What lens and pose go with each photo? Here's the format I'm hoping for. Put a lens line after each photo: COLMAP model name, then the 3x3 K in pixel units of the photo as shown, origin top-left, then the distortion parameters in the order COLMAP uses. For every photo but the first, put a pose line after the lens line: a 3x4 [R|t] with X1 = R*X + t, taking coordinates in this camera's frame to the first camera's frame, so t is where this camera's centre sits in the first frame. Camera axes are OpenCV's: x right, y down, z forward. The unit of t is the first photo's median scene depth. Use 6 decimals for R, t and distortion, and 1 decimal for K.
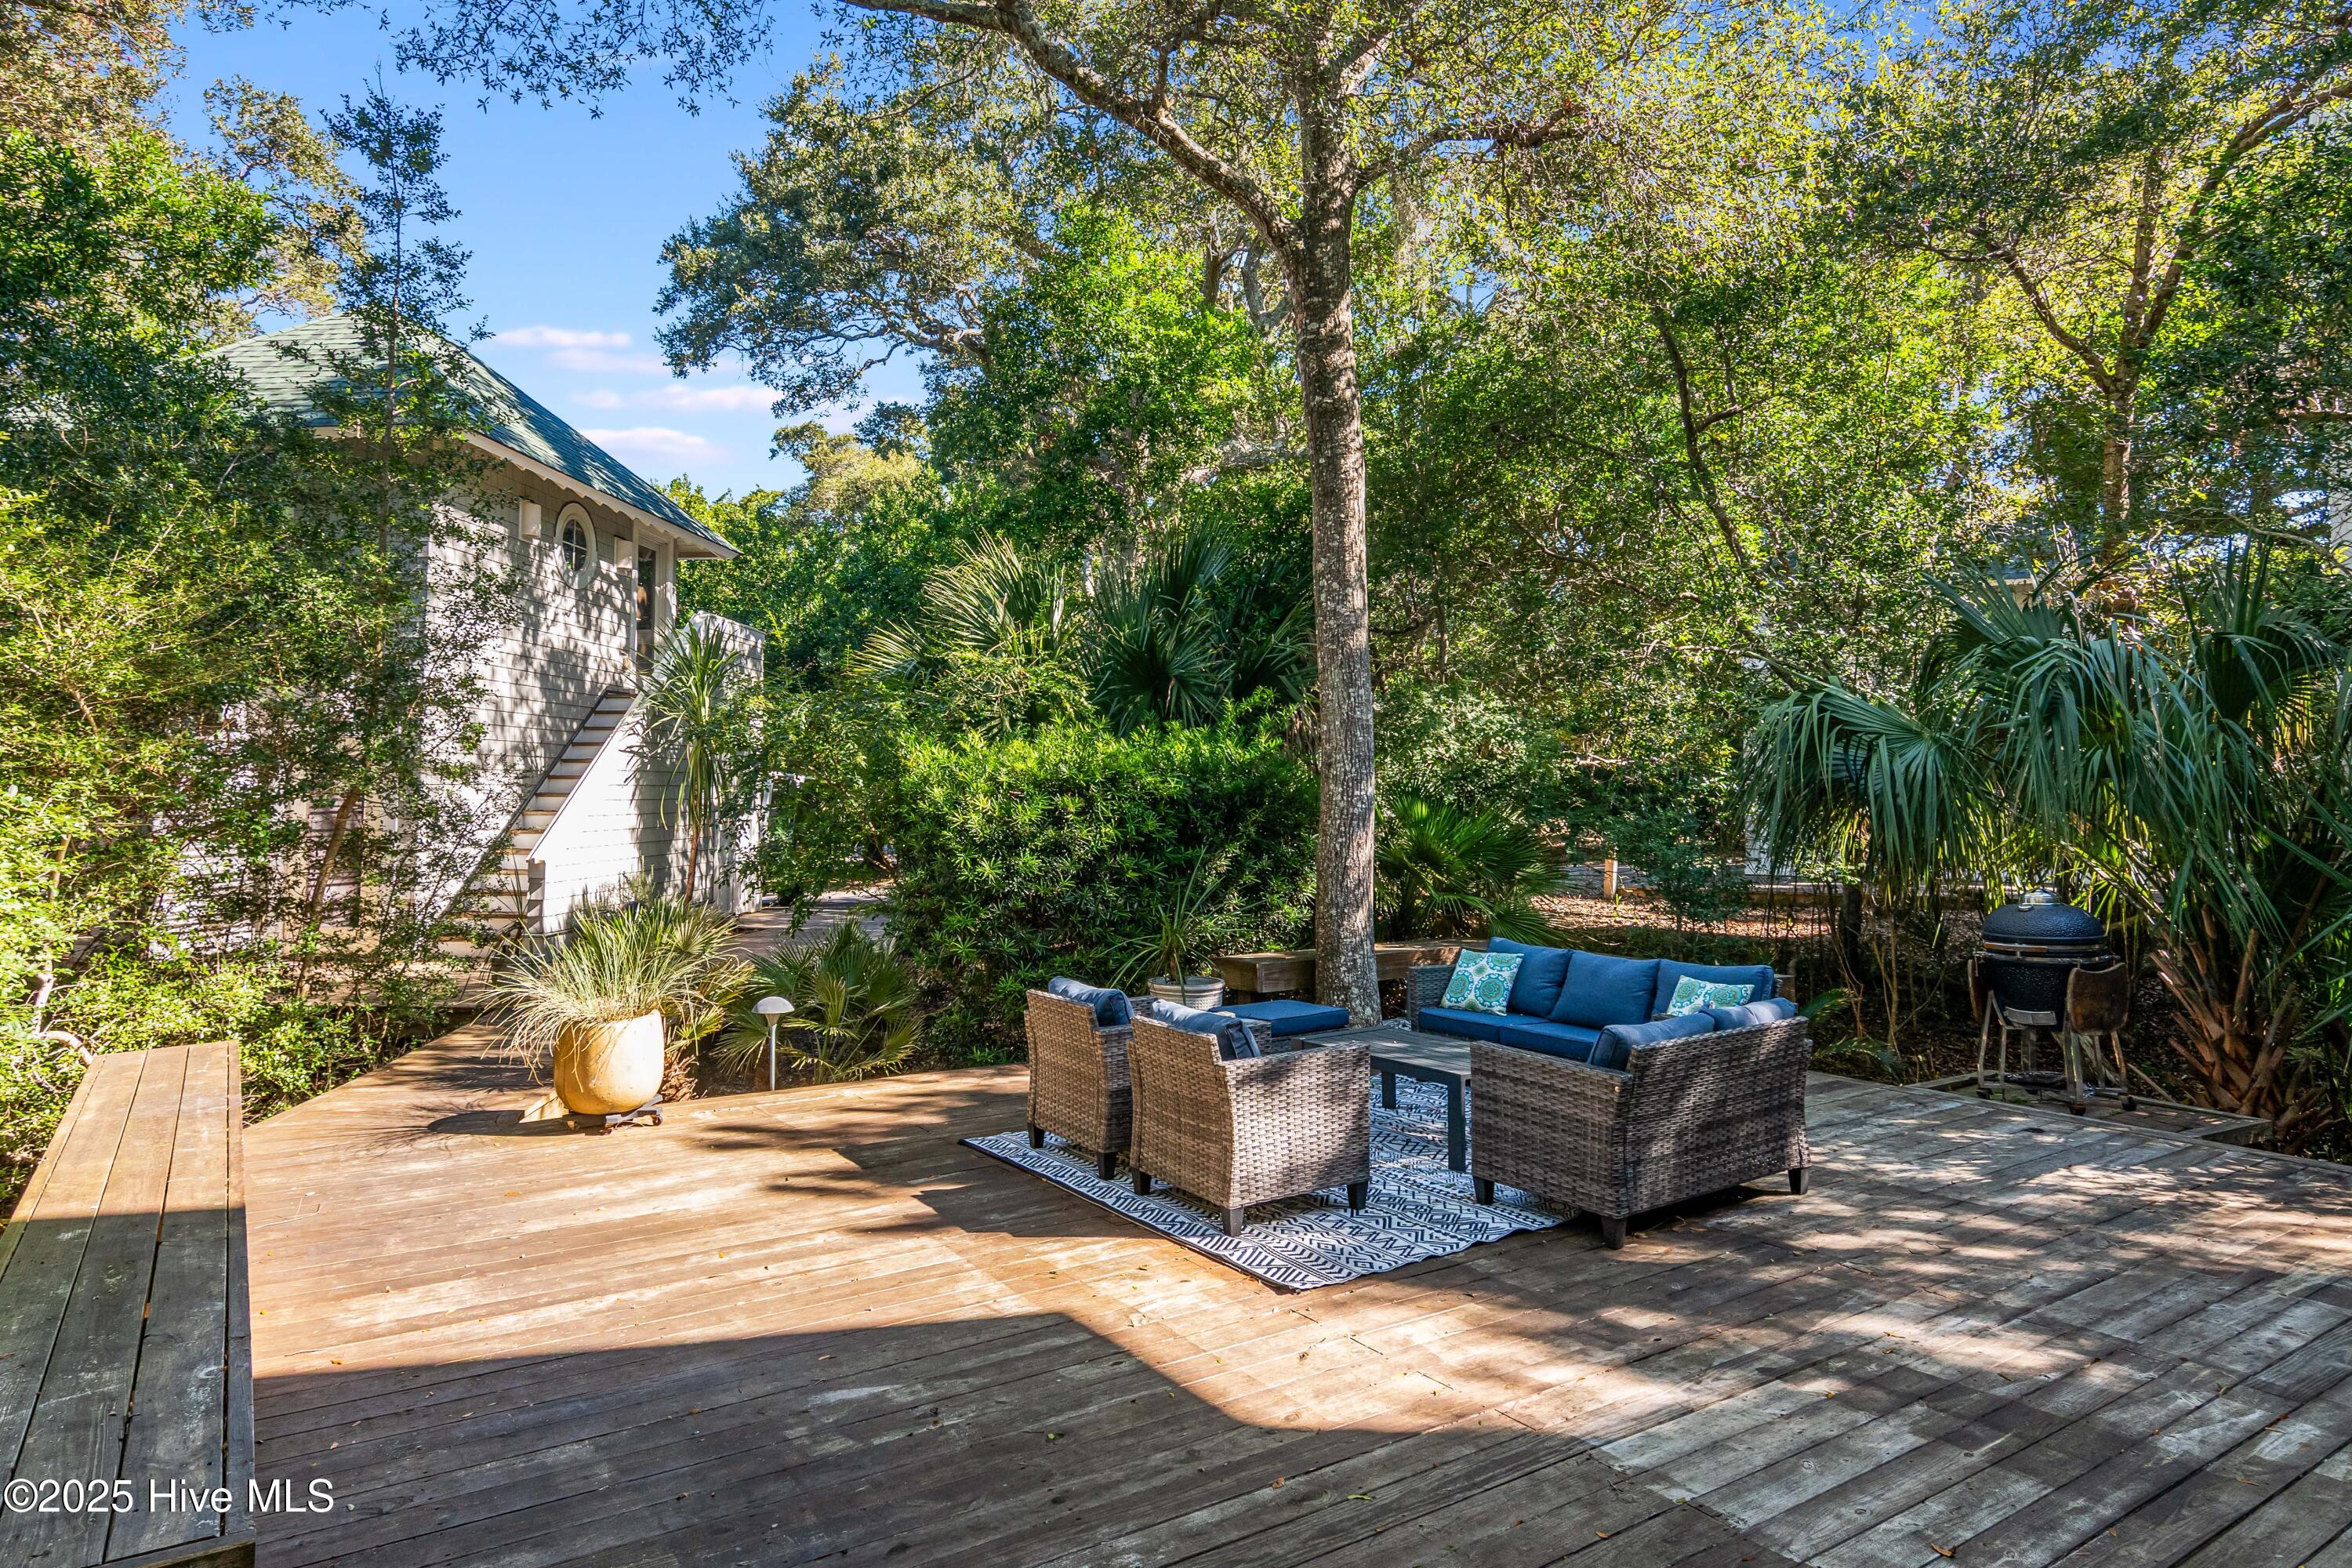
lens RADIAL K [[1374.8, 0, 1149.9], [0, 1374.8, 711.5], [0, 0, 1]] dist [0.001124, -0.000924]
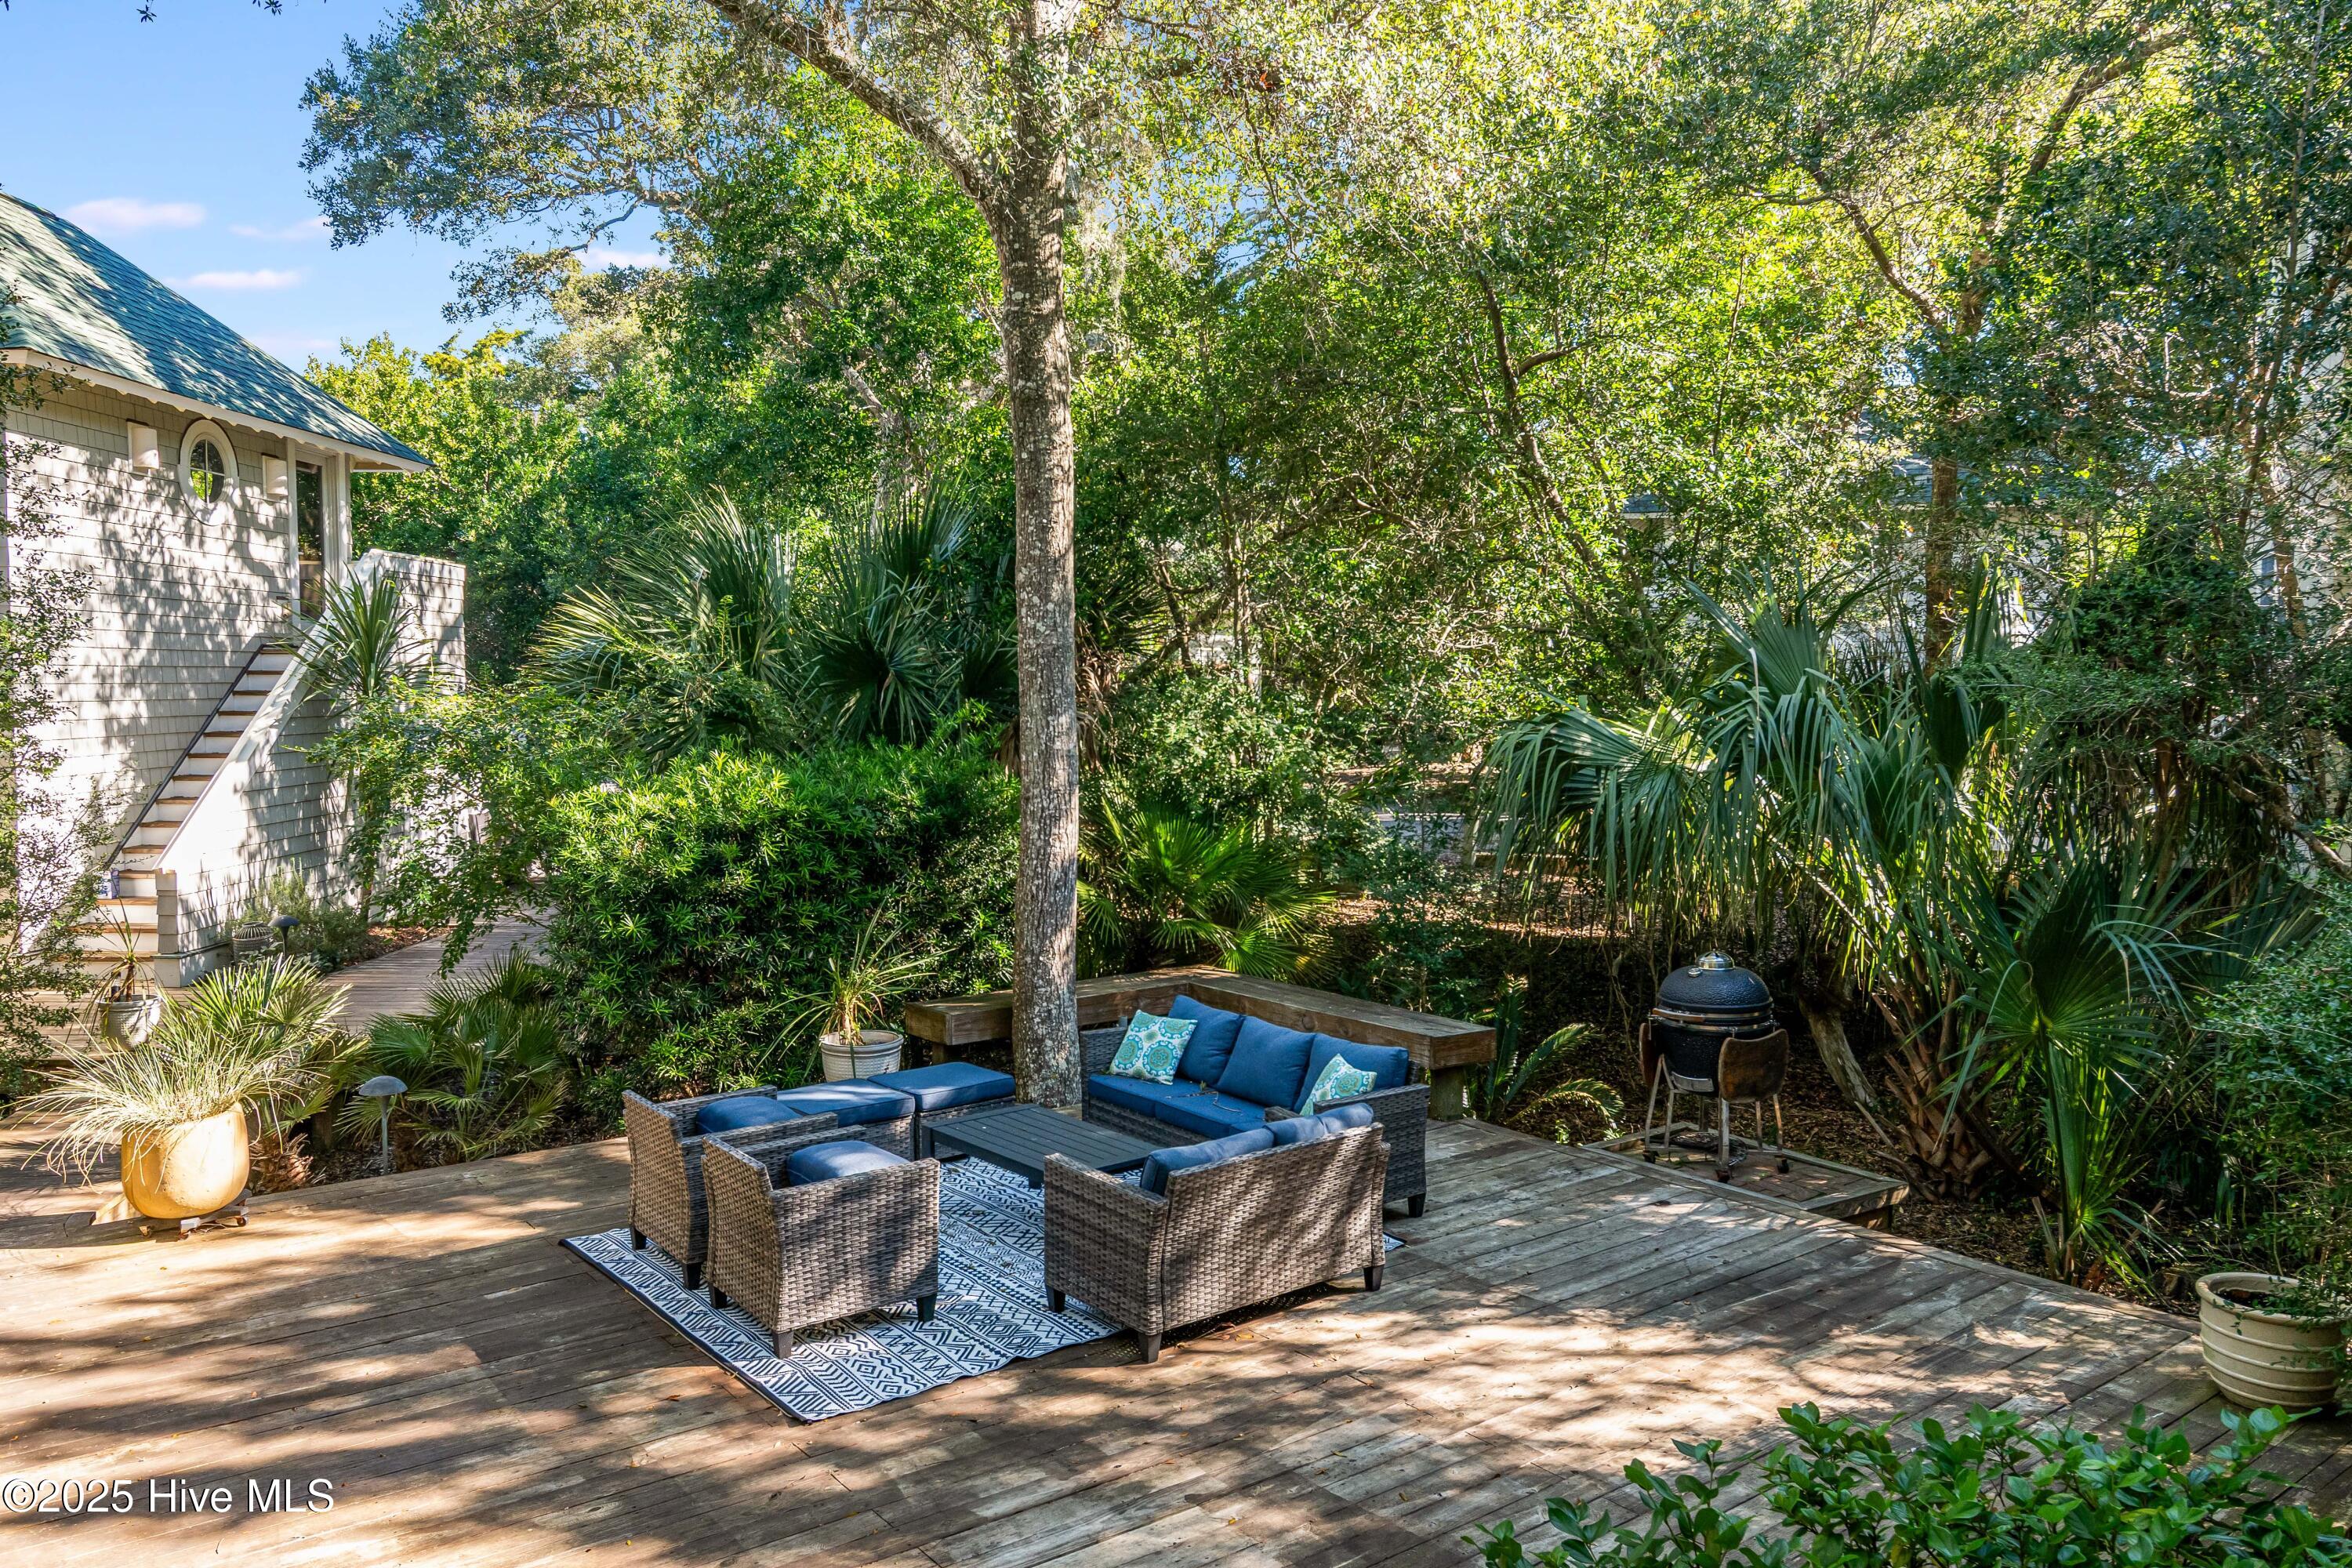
lens RADIAL K [[1677.8, 0, 1168.1], [0, 1677.8, 790.7], [0, 0, 1]] dist [0.003494, -0.005305]
pose [[0.997221, -0.002343, 0.074468, 0.169133], [-0.006985, 0.992163, 0.124752, -0.127675], [-0.074176, -0.124925, 0.989389, -0.130864]]
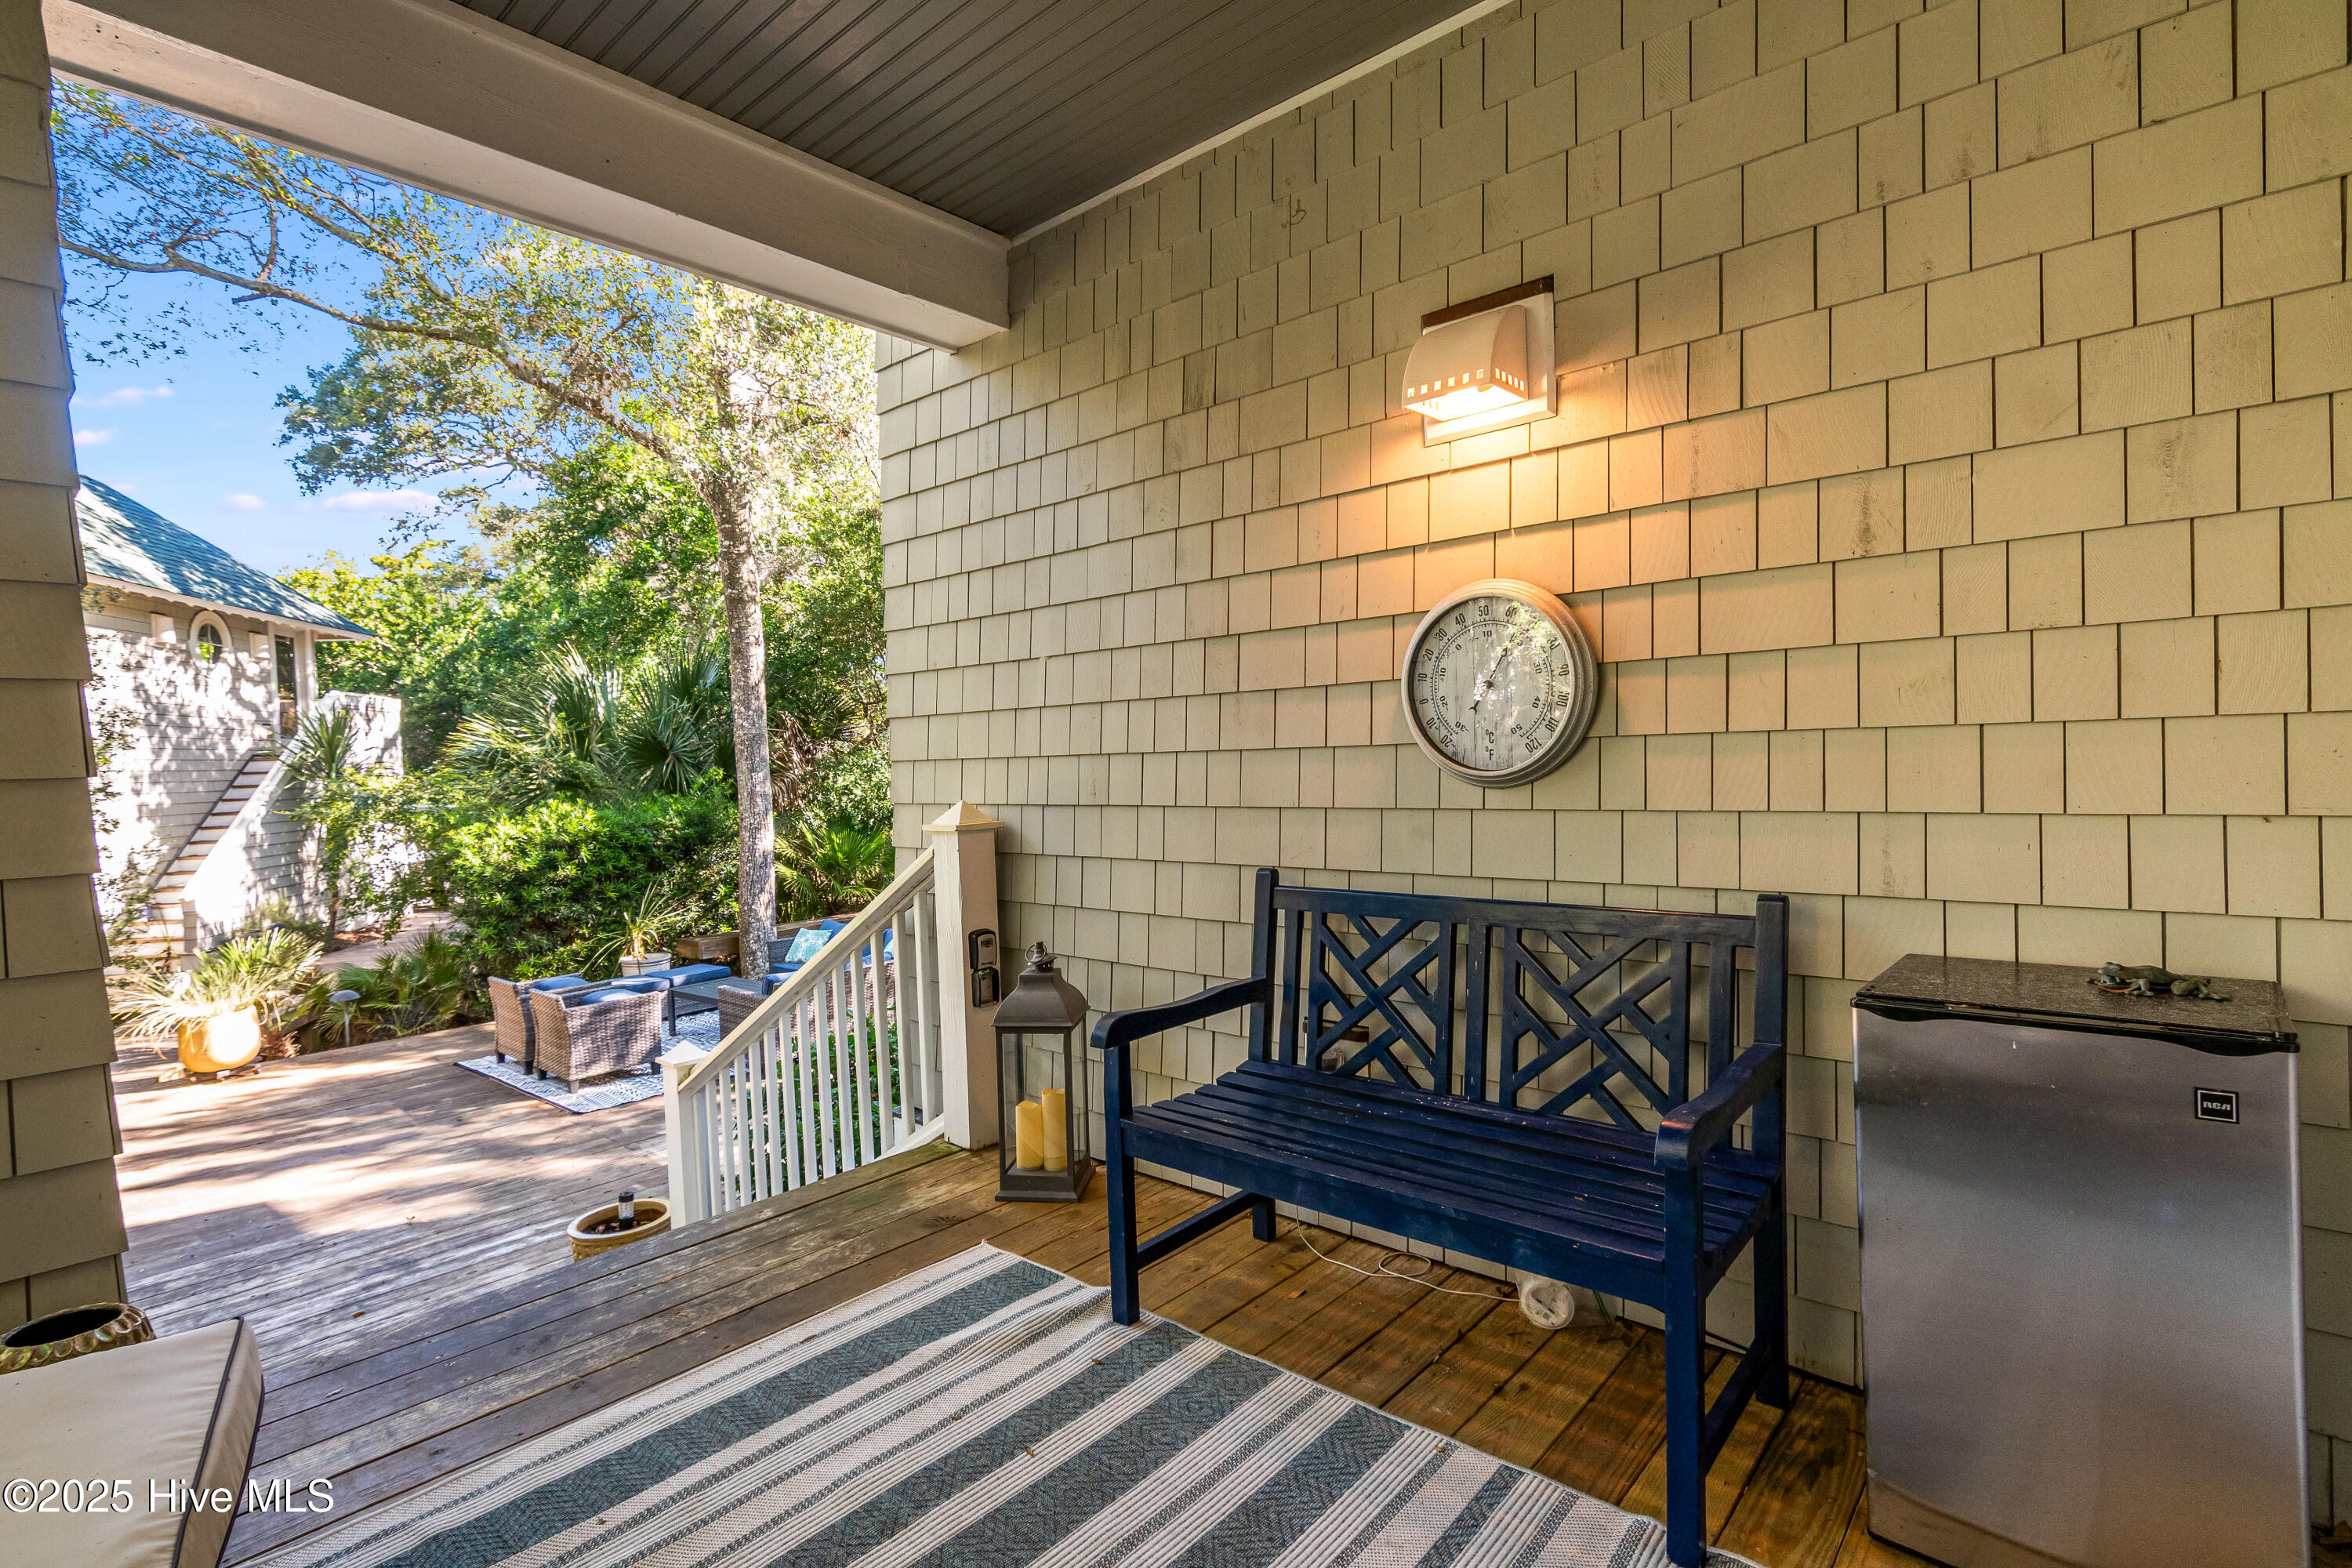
lens RADIAL K [[1123.3, 0, 1169.8], [0, 1123.3, 793.0], [0, 0, 1]] dist [-0.000687, 0.001628]
pose [[0.963054, -0.043265, 0.265809, 0.321400], [0.020108, 0.995808, 0.089232, -0.122840], [-0.268555, -0.080590, 0.959887, -0.512290]]
